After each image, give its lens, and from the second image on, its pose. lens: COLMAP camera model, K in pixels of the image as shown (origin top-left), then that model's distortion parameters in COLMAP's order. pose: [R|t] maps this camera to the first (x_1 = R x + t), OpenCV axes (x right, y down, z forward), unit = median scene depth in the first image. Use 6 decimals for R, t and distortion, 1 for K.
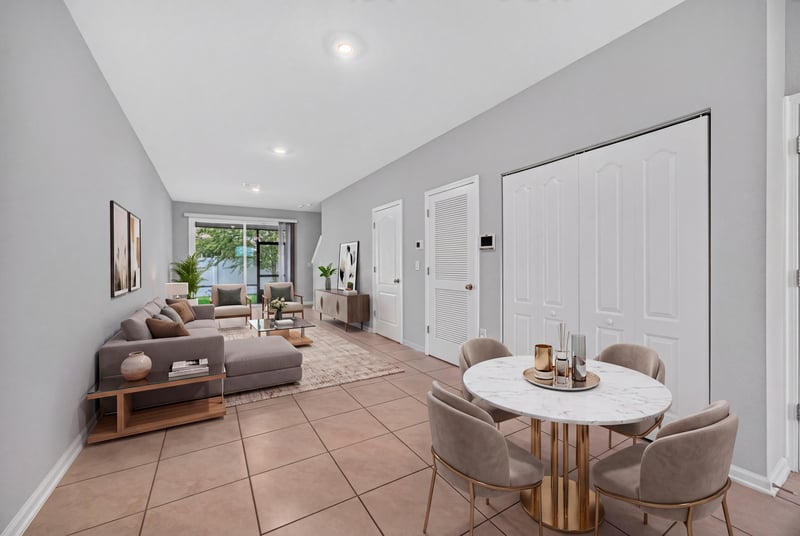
lens RADIAL K [[321.3, 0, 400.0], [0, 321.3, 268.0], [0, 0, 1]] dist [-0.000335, -0.000120]
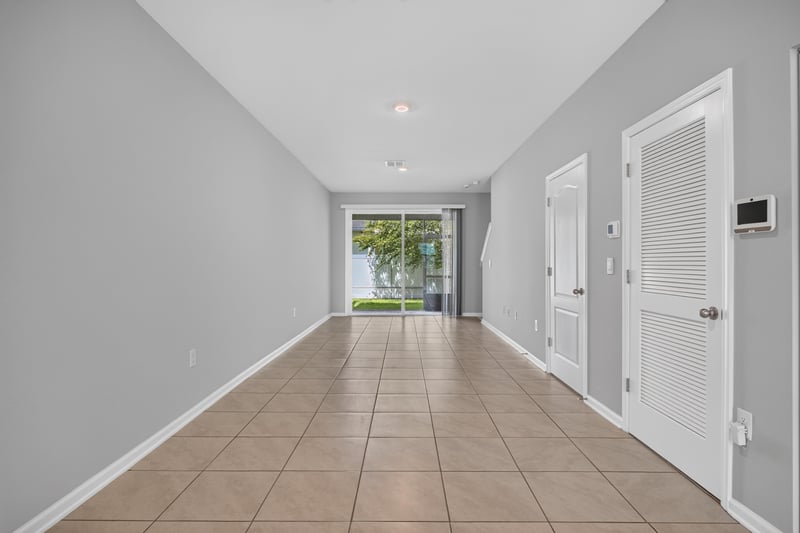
lens RADIAL K [[410.9, 0, 401.9], [0, 410.9, 263.1], [0, 0, 1]] dist [-0.001649, 0.000564]
pose [[0.857645, 0.005347, -0.514214, 0.130175], [-0.011089, 0.999906, -0.008097, -0.004112], [0.514123, 0.012647, 0.857623, 0.242110]]
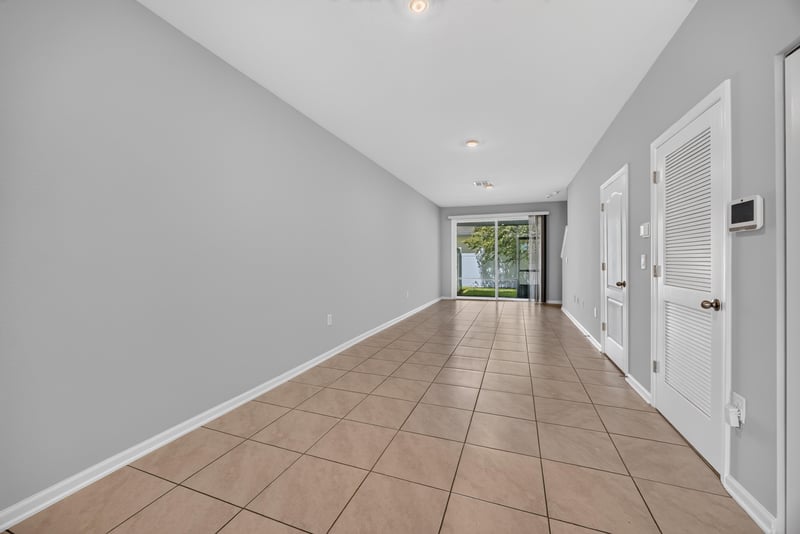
lens RADIAL K [[312.9, 0, 398.8], [0, 312.9, 261.7], [0, 0, 1]] dist [-0.027212, 0.011085]
pose [[0.626628, 0.008550, -0.779272, 0.267849], [-0.010871, 0.999938, 0.002230, -0.005457], [0.779243, 0.007073, 0.626682, 0.282212]]
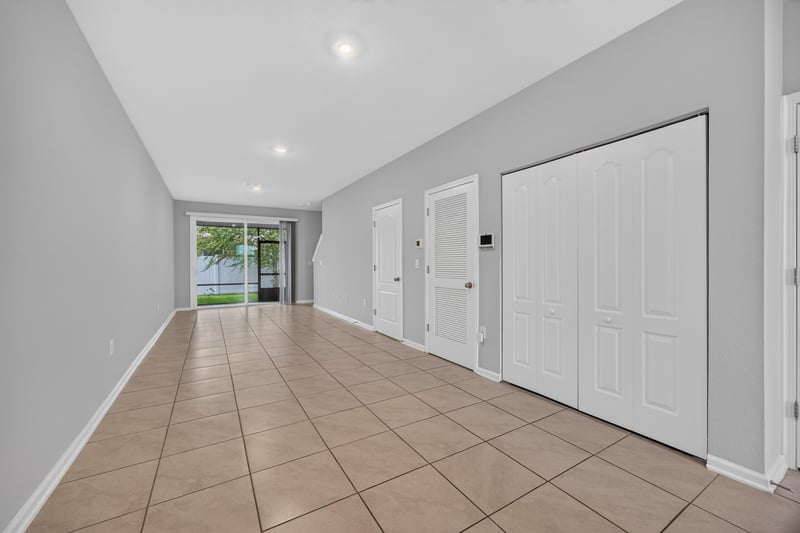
lens RADIAL K [[320.7, 0, 400.0], [0, 320.7, 266.5], [0, 0, 1]] dist [-0.000468, 0.000098]
pose [[0.999998, -0.000413, -0.001958, 0.002265], [0.000413, 1.000000, 0.000054, 0.000037], [0.001958, -0.000055, 0.999998, -0.003757]]
